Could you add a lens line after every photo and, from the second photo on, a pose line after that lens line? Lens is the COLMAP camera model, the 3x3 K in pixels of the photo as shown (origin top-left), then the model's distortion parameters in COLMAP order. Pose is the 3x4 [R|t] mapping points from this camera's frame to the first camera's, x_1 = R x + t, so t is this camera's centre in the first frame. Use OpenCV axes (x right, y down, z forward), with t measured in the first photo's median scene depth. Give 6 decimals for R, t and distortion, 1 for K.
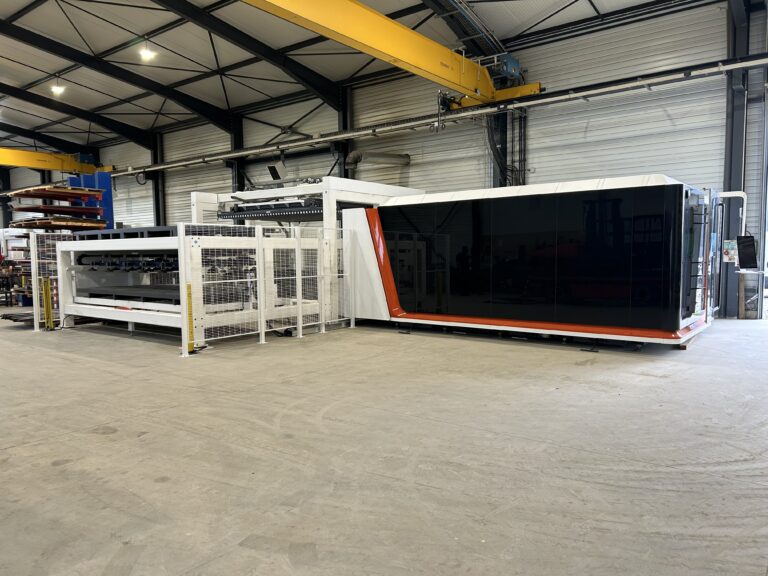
lens RADIAL K [[575.2, 0, 384.0], [0, 575.2, 288.0], [0, 0, 1]] dist [0.007438, -0.001393]
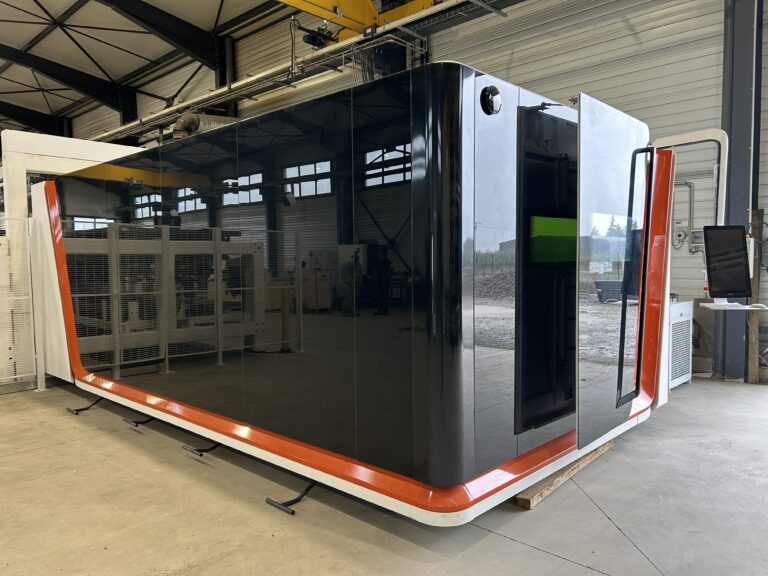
lens RADIAL K [[580.7, 0, 384.0], [0, 580.7, 288.0], [0, 0, 1]] dist [0.004415, 0.001598]
pose [[0.995316, 0.004942, -0.096549, 0.281560], [-0.006092, 0.999914, -0.011616, -0.023552], [0.096484, 0.012150, 0.995260, 0.362213]]
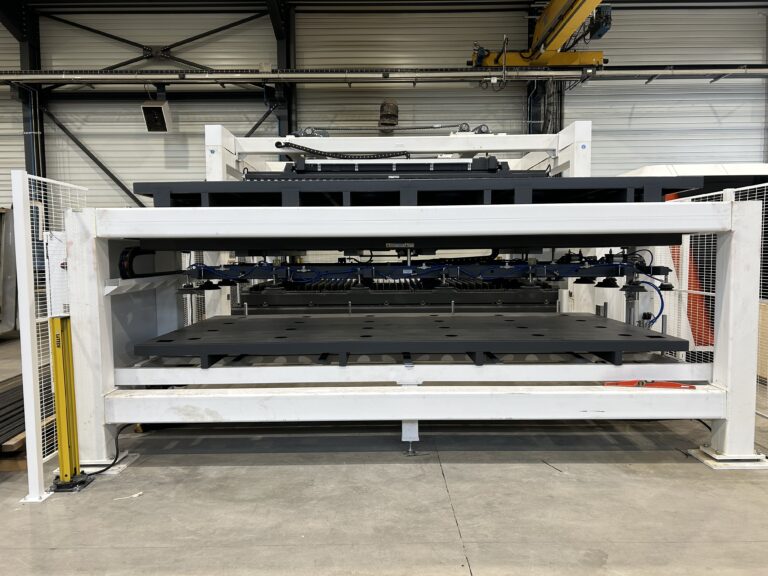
lens RADIAL K [[575.2, 0, 384.0], [0, 575.2, 288.0], [0, 0, 1]] dist [0.007438, -0.001393]
pose [[0.791241, -0.033937, 0.610561, -0.524295], [0.039026, 0.999226, 0.004966, -0.025128], [-0.610257, 0.019898, 0.791953, 0.533024]]
